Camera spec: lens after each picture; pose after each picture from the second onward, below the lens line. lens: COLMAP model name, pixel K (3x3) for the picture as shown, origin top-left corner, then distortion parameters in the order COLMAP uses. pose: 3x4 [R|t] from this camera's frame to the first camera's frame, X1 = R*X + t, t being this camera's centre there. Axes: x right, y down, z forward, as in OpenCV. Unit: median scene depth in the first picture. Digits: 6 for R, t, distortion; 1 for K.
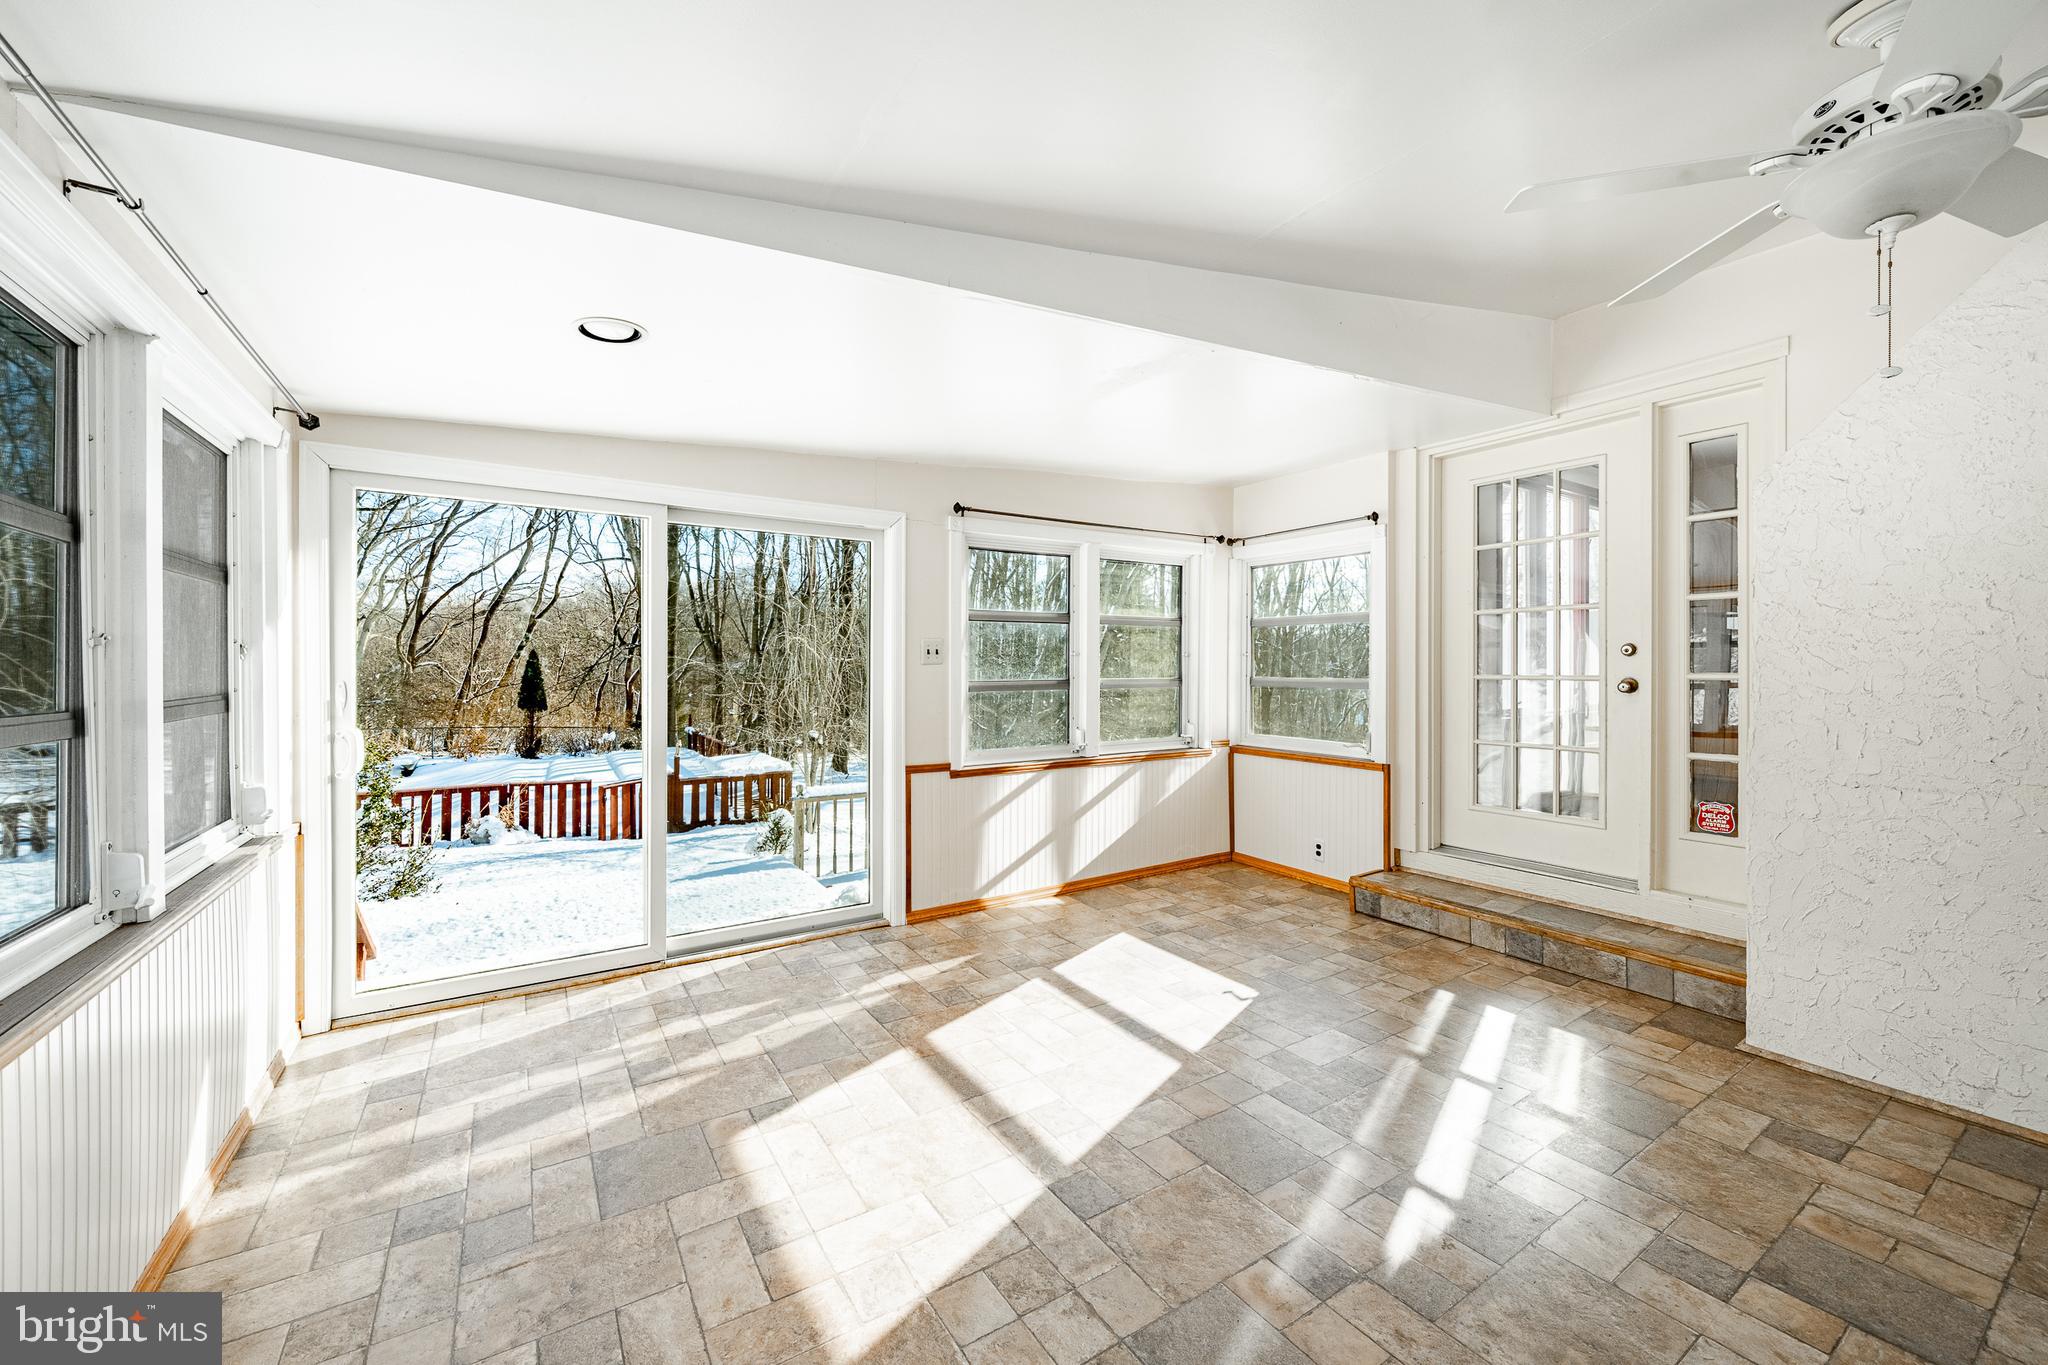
lens RADIAL K [[778.7, 0, 1019.4], [0, 778.7, 676.8], [0, 0, 1]] dist [-0.000217, -0.000005]
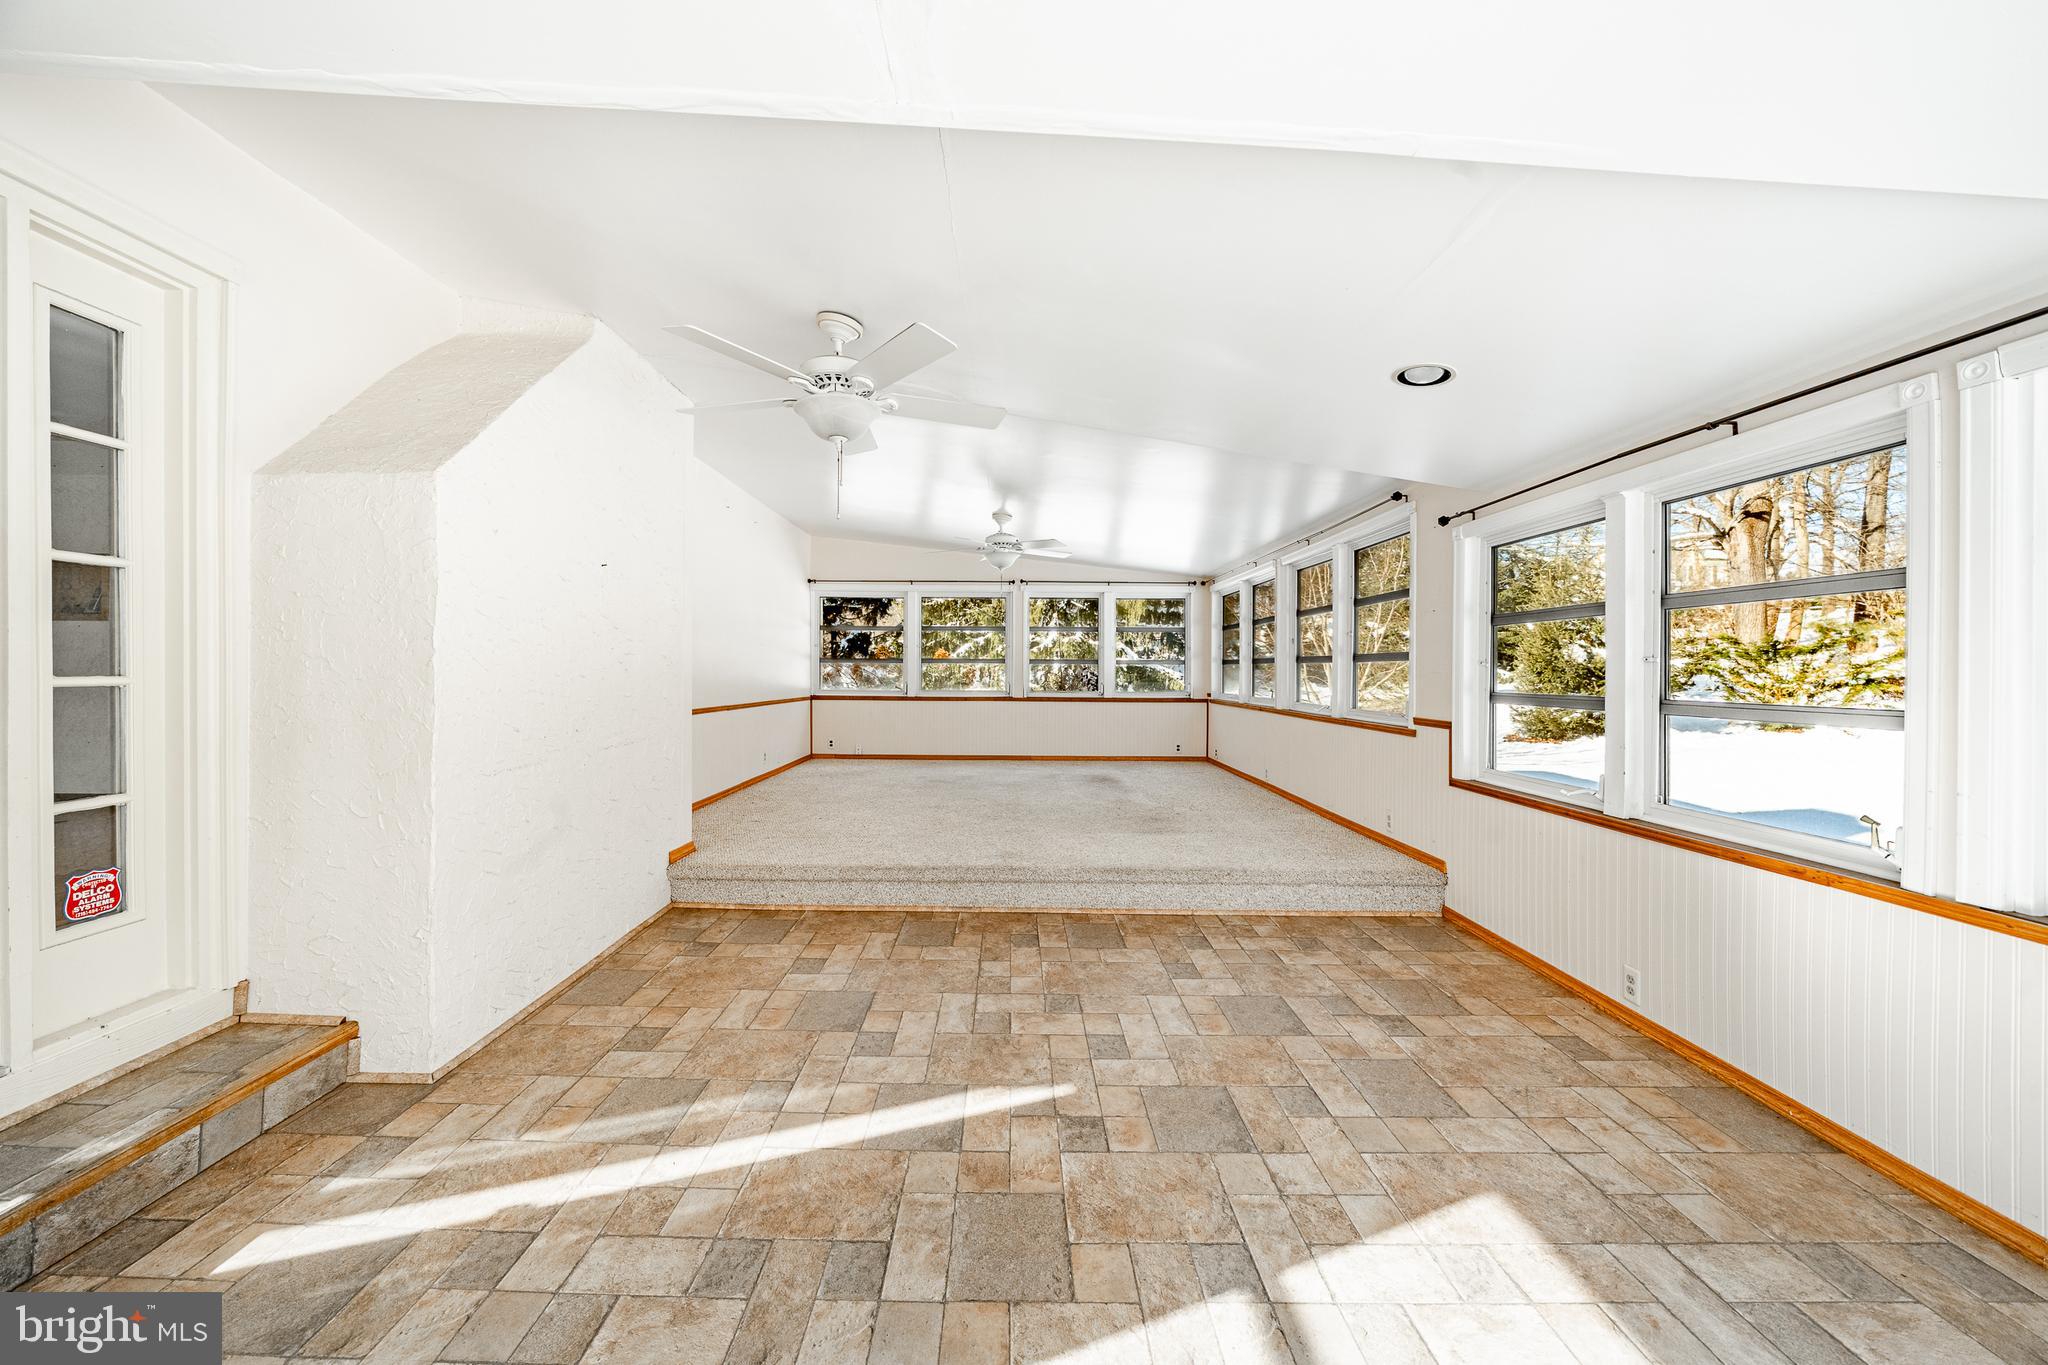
lens RADIAL K [[701.5, 0, 1012.8], [0, 701.5, 672.6], [0, 0, 1]] dist [-0.006324, 0.000276]
pose [[-0.842132, -0.008739, 0.539200, -0.064114], [-0.001387, 0.999900, 0.014040, -0.013126], [-0.539269, 0.011076, -0.842061, 0.879012]]
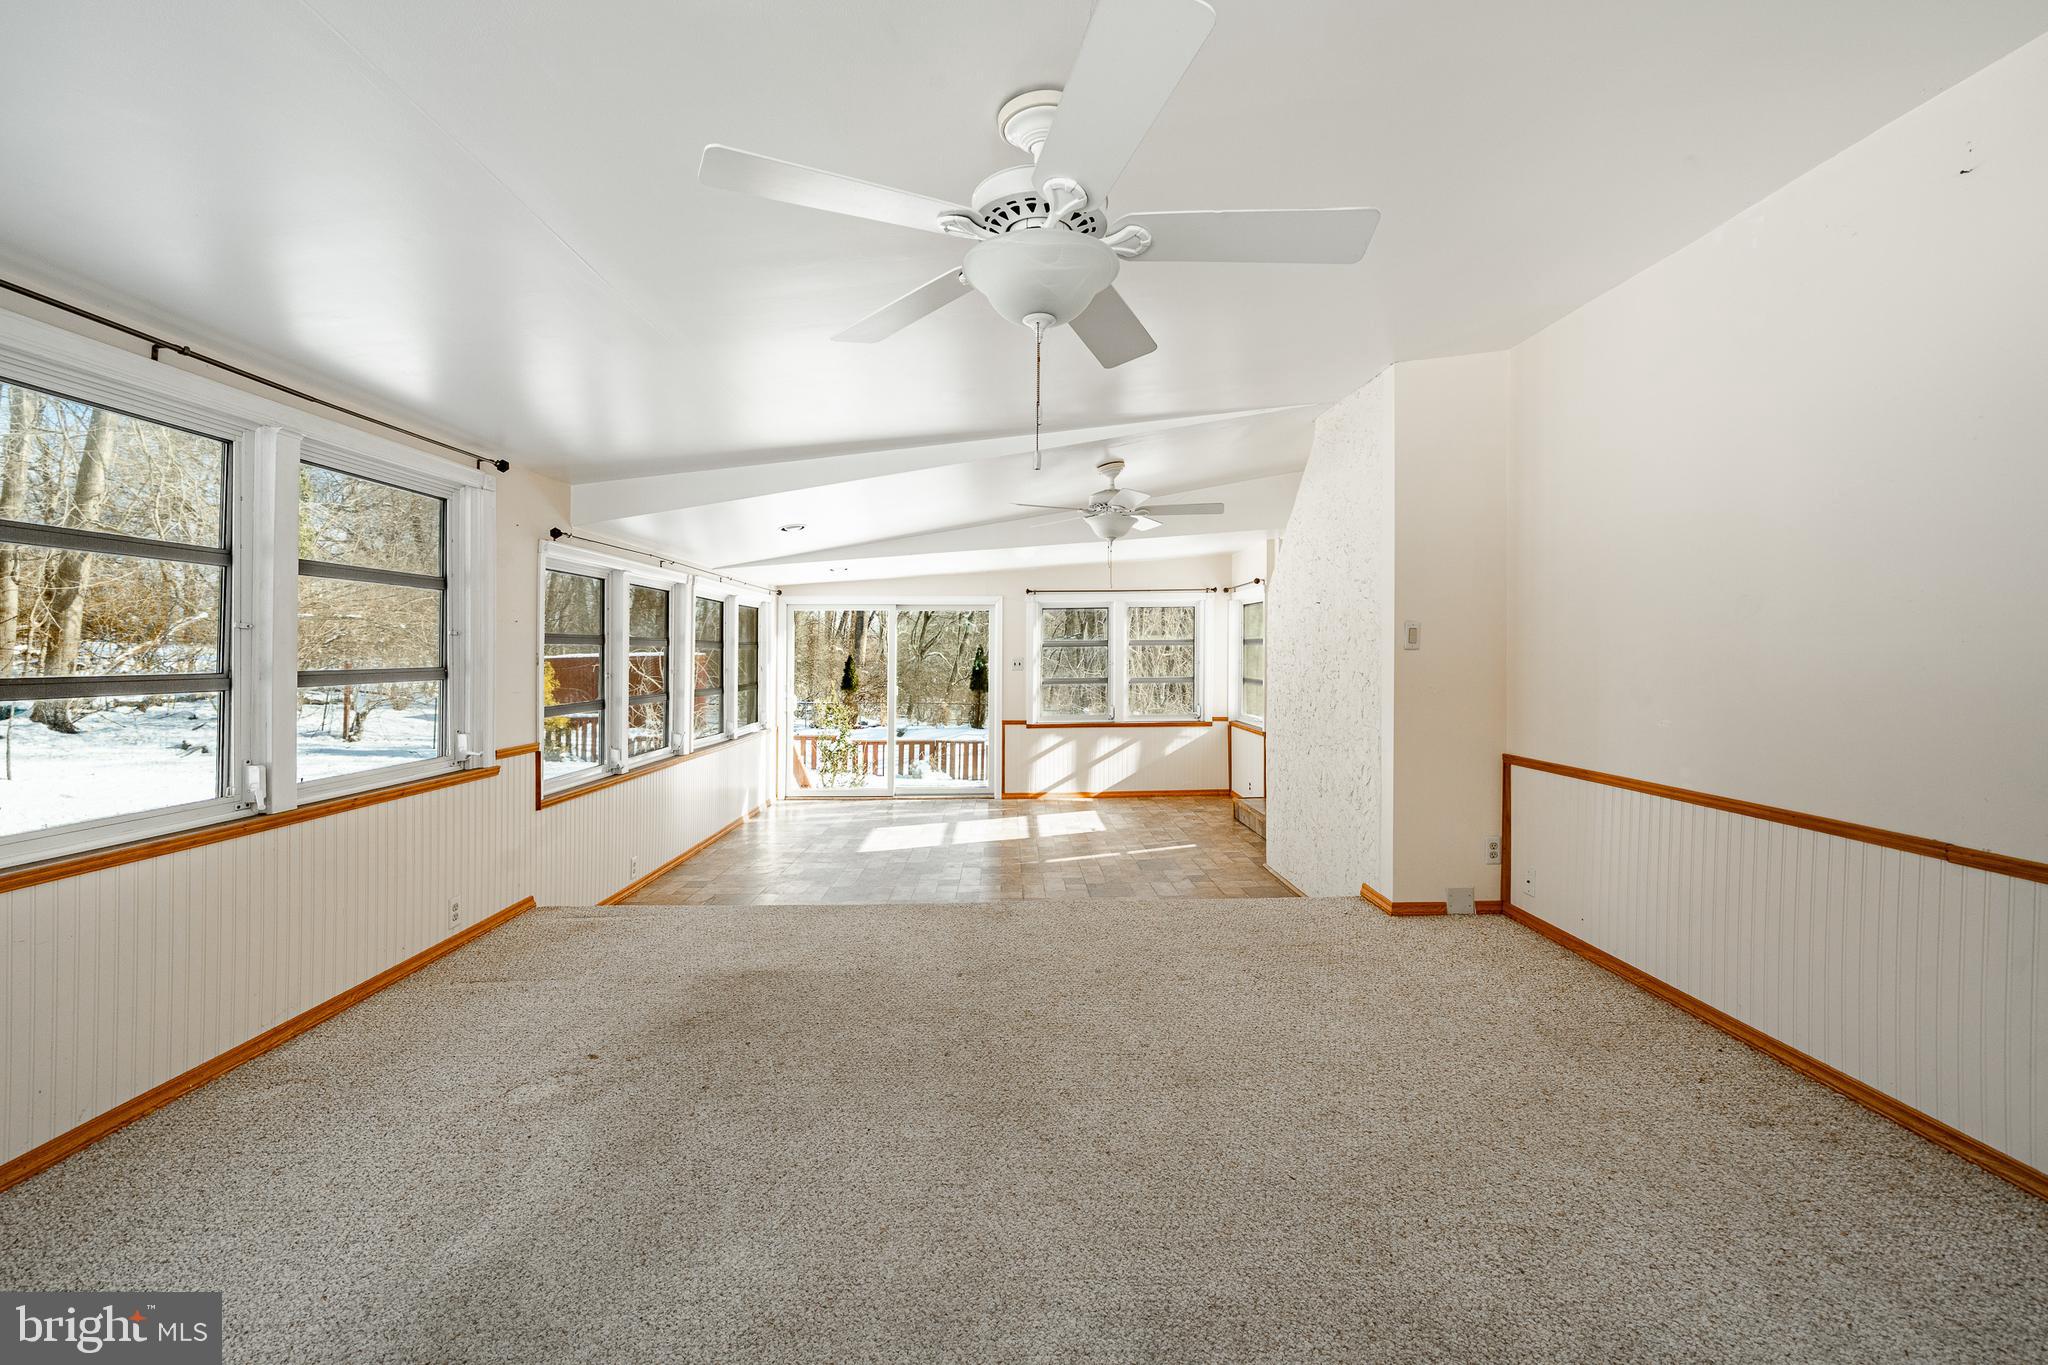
lens RADIAL K [[820.5, 0, 1021.6], [0, 820.5, 664.7], [0, 0, 1]] dist [-0.000992, -0.000205]
pose [[0.846372, 0.000582, -0.532592, 1.010177], [0.000759, 0.999997, 0.002299, -0.035754], [0.532591, -0.002350, 0.846369, -0.763919]]
